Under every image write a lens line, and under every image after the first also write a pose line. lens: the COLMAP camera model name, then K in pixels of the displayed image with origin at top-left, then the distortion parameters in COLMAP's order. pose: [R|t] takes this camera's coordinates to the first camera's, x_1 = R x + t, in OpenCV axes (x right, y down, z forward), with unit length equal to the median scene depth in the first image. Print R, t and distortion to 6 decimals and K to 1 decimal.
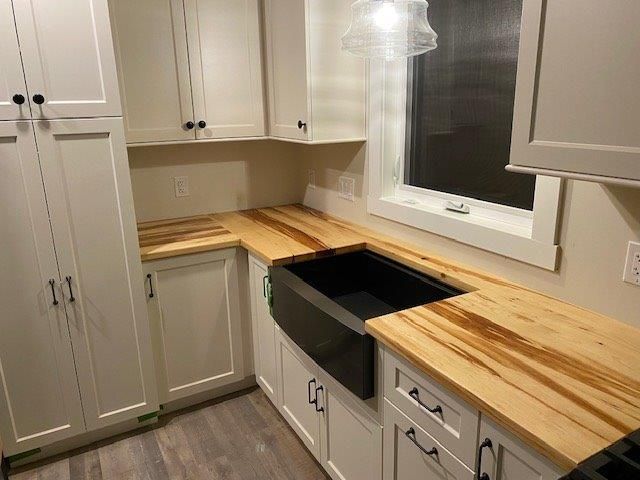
lens RADIAL K [[486.3, 0, 320.0], [0, 486.3, 240.0], [0, 0, 1]] dist [0.000284, 0.000676]
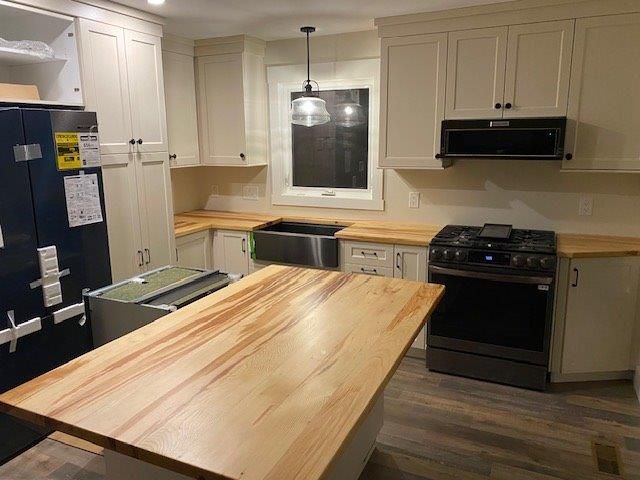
lens RADIAL K [[482.4, 0, 320.0], [0, 482.4, 240.0], [0, 0, 1]] dist [0.001661, 0.000005]
pose [[0.807846, -0.111104, 0.578828, -0.879187], [0.154631, 0.987624, -0.026242, 0.162575], [-0.568748, 0.110704, 0.815028, -0.589255]]
